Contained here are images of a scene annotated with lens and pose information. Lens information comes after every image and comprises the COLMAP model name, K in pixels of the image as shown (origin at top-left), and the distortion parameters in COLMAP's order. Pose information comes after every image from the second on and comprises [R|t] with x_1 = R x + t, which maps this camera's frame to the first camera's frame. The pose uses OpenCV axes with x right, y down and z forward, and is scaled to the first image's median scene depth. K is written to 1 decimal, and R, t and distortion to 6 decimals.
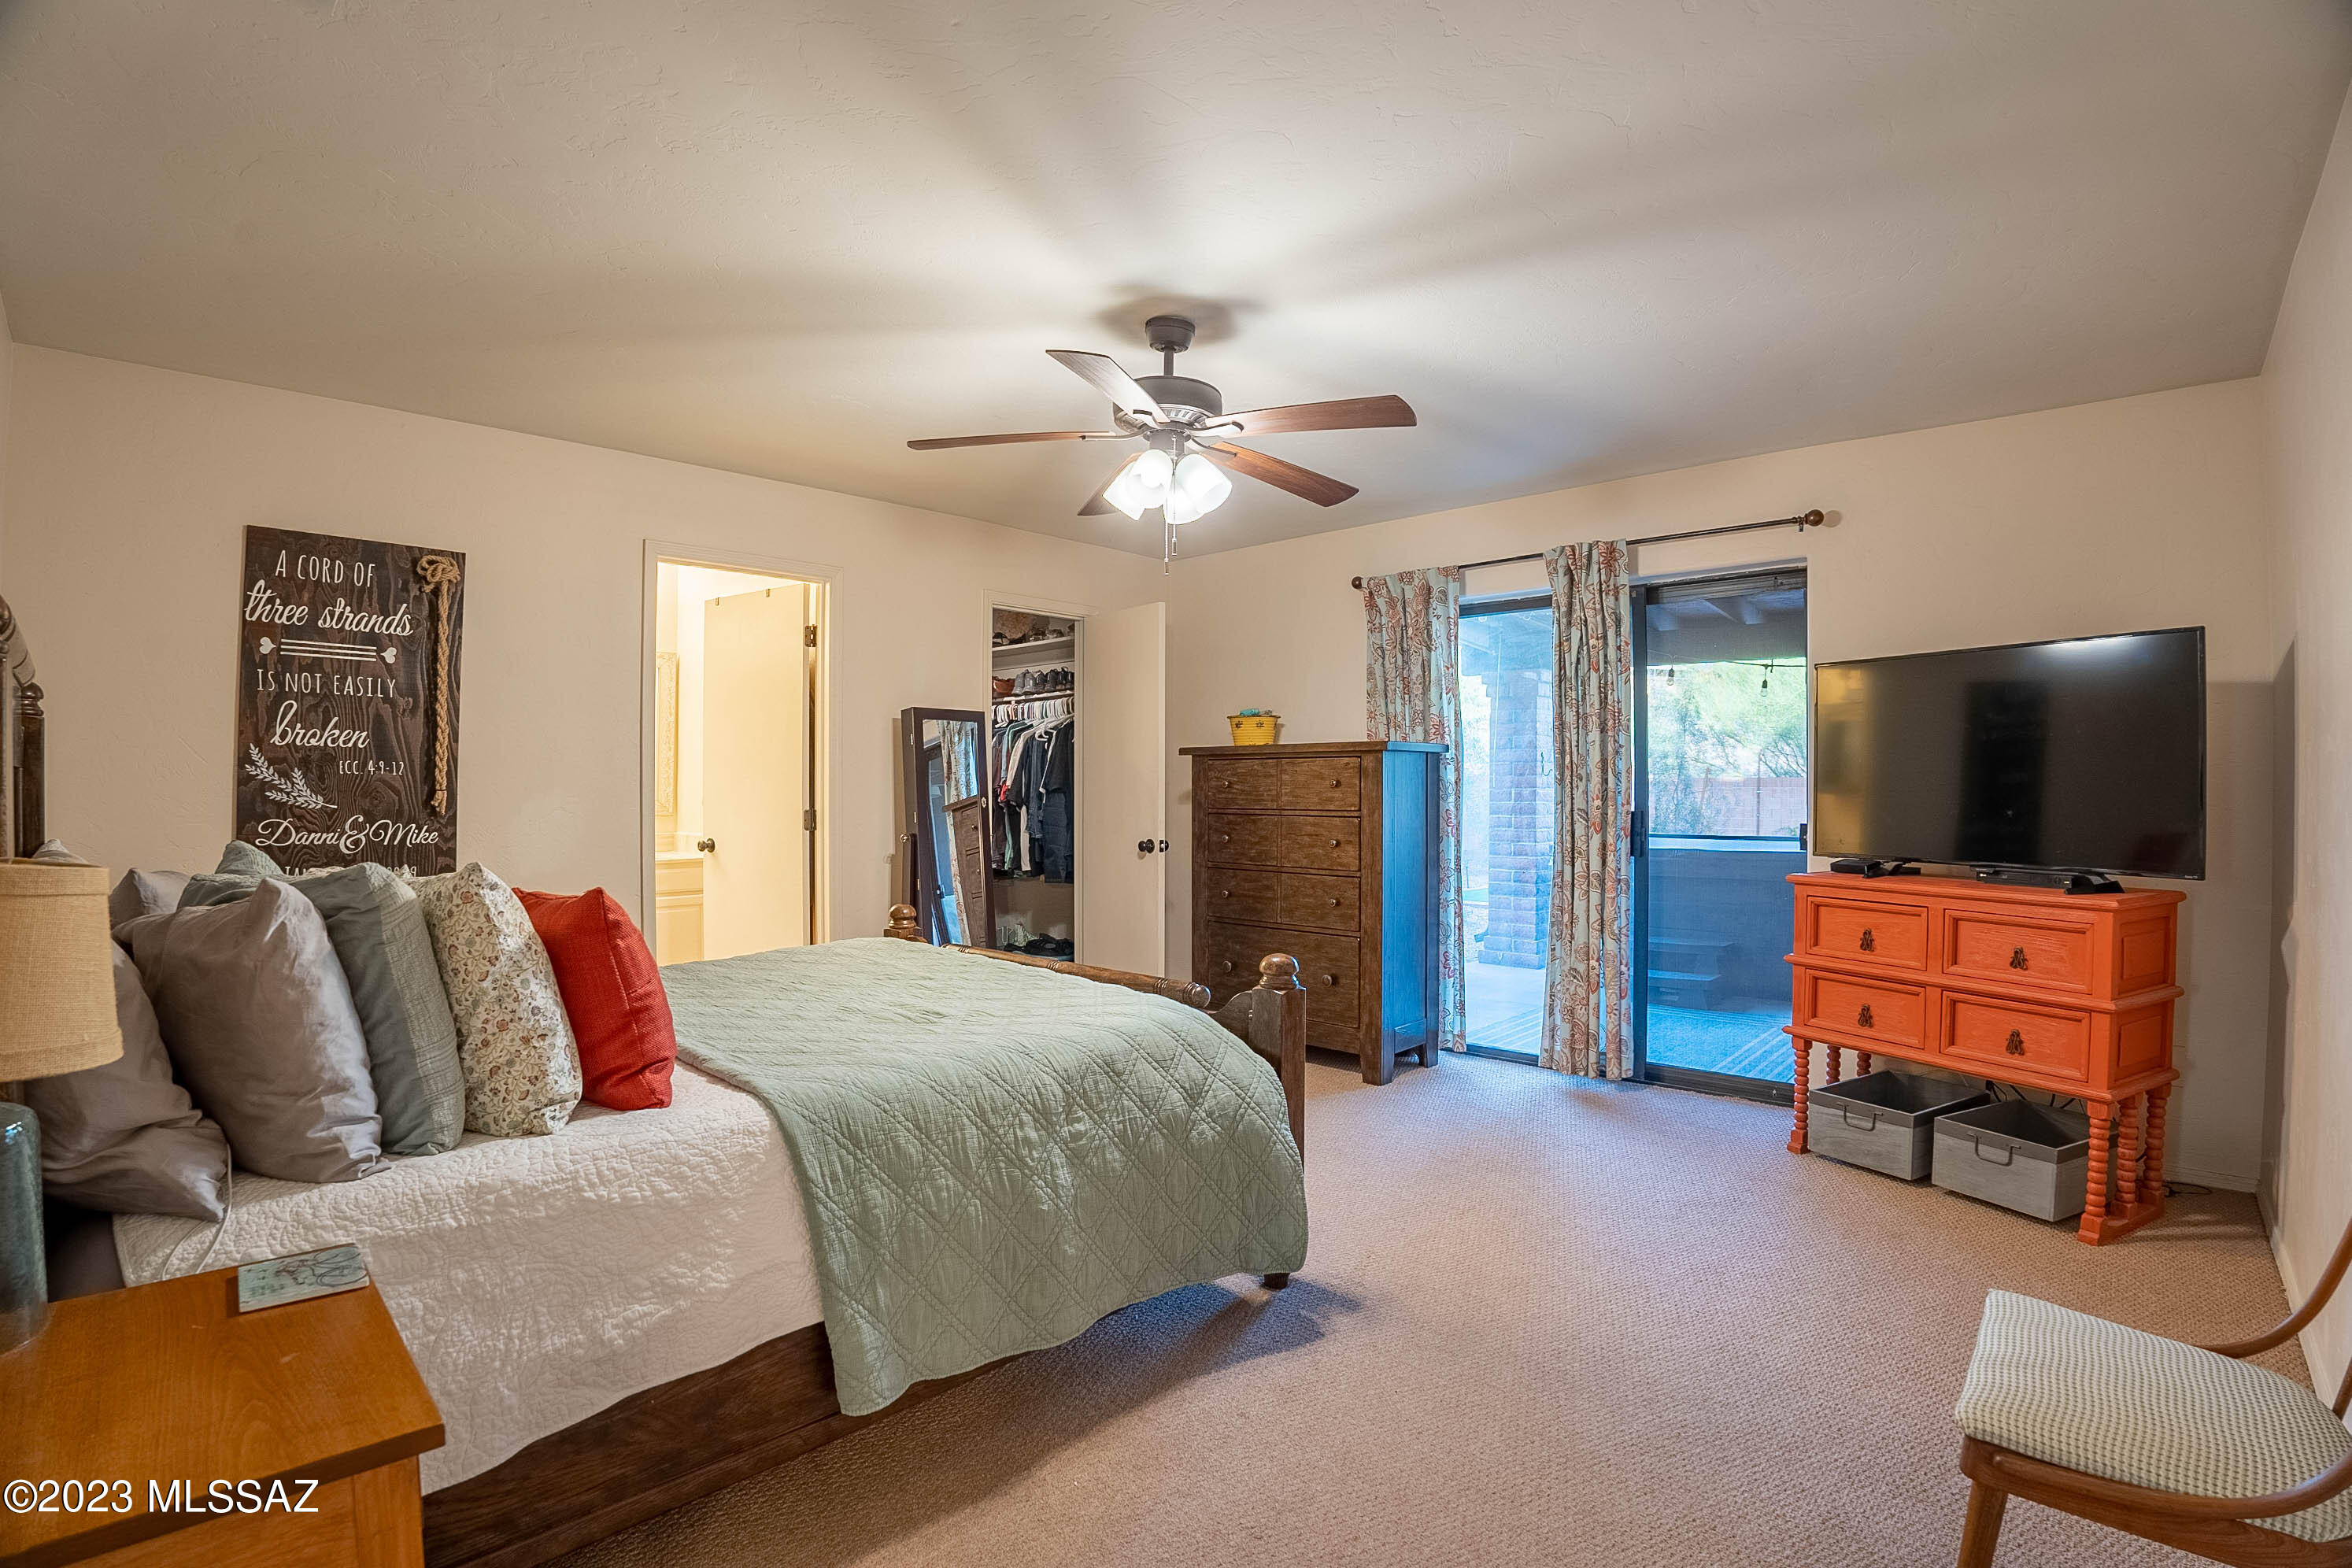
lens RADIAL K [[1086.6, 0, 1176.9], [0, 1086.6, 781.7], [0, 0, 1]] dist [-0.112348, 0.022992]
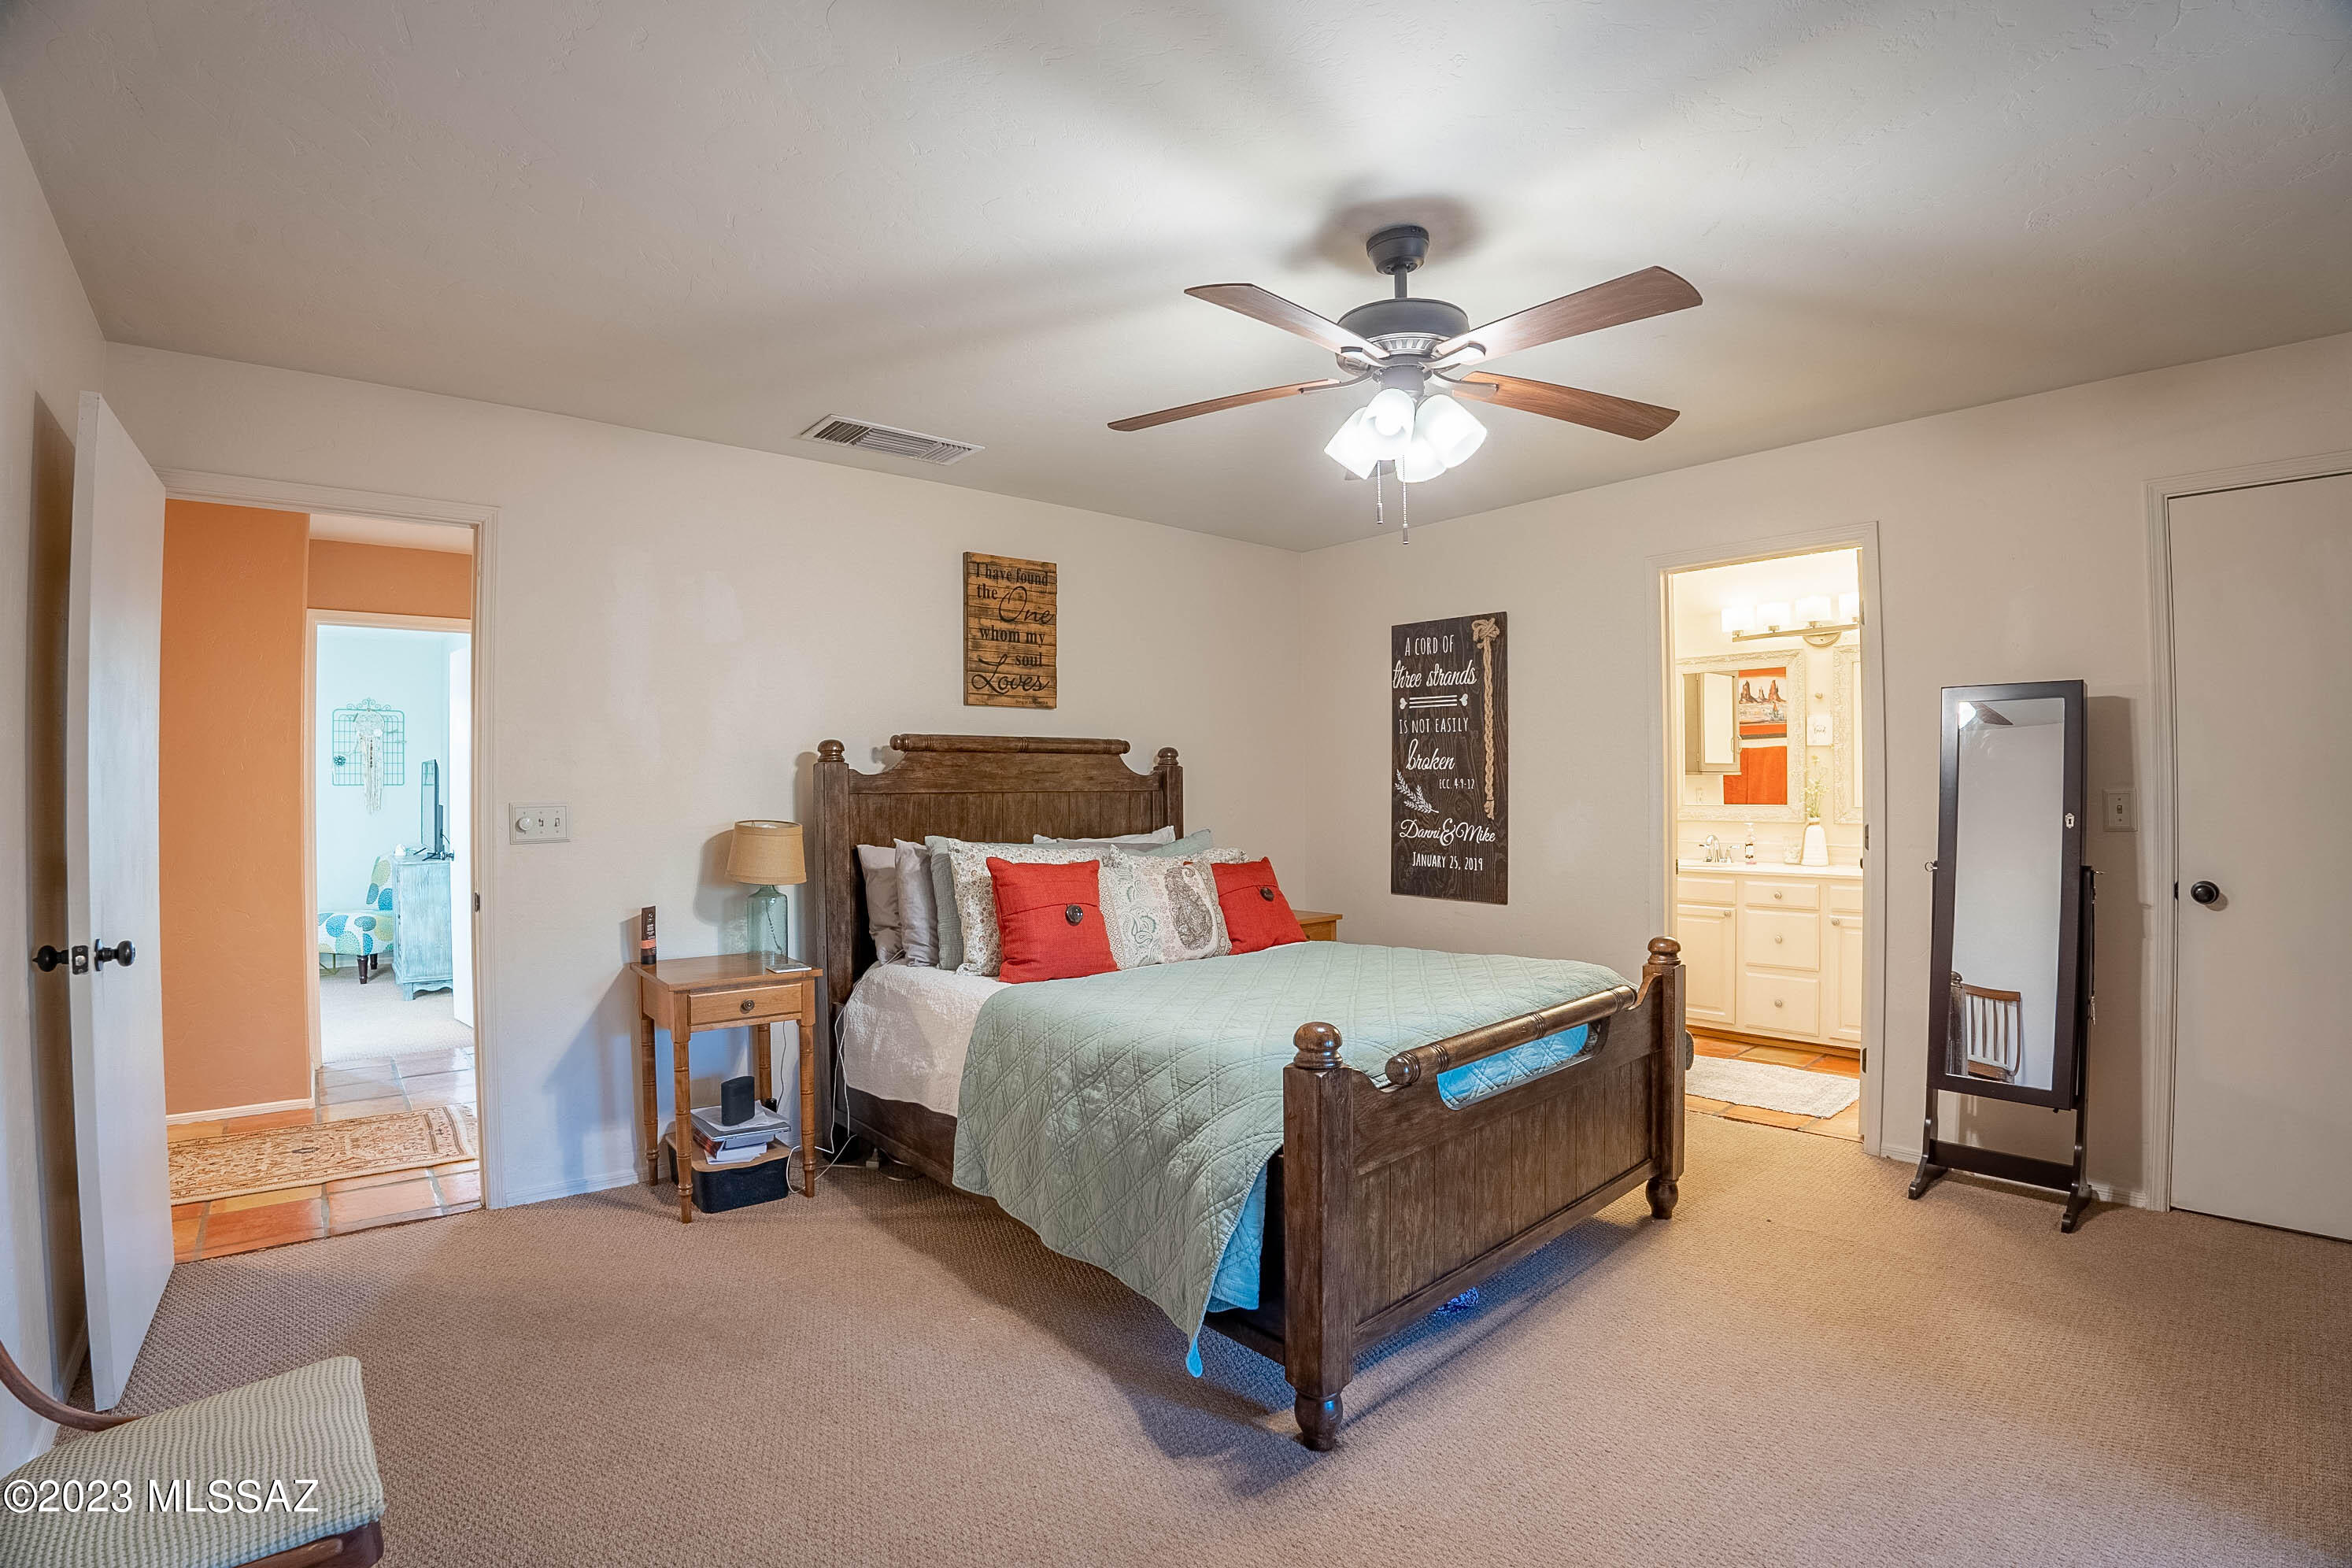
lens RADIAL K [[1086.6, 0, 1176.9], [0, 1086.6, 781.7], [0, 0, 1]] dist [-0.112348, 0.022992]
pose [[-0.094301, -0.009387, -0.995499, 0.724288], [0.009270, 0.999904, -0.010307, -0.005466], [0.995501, -0.010200, -0.094205, 0.808237]]
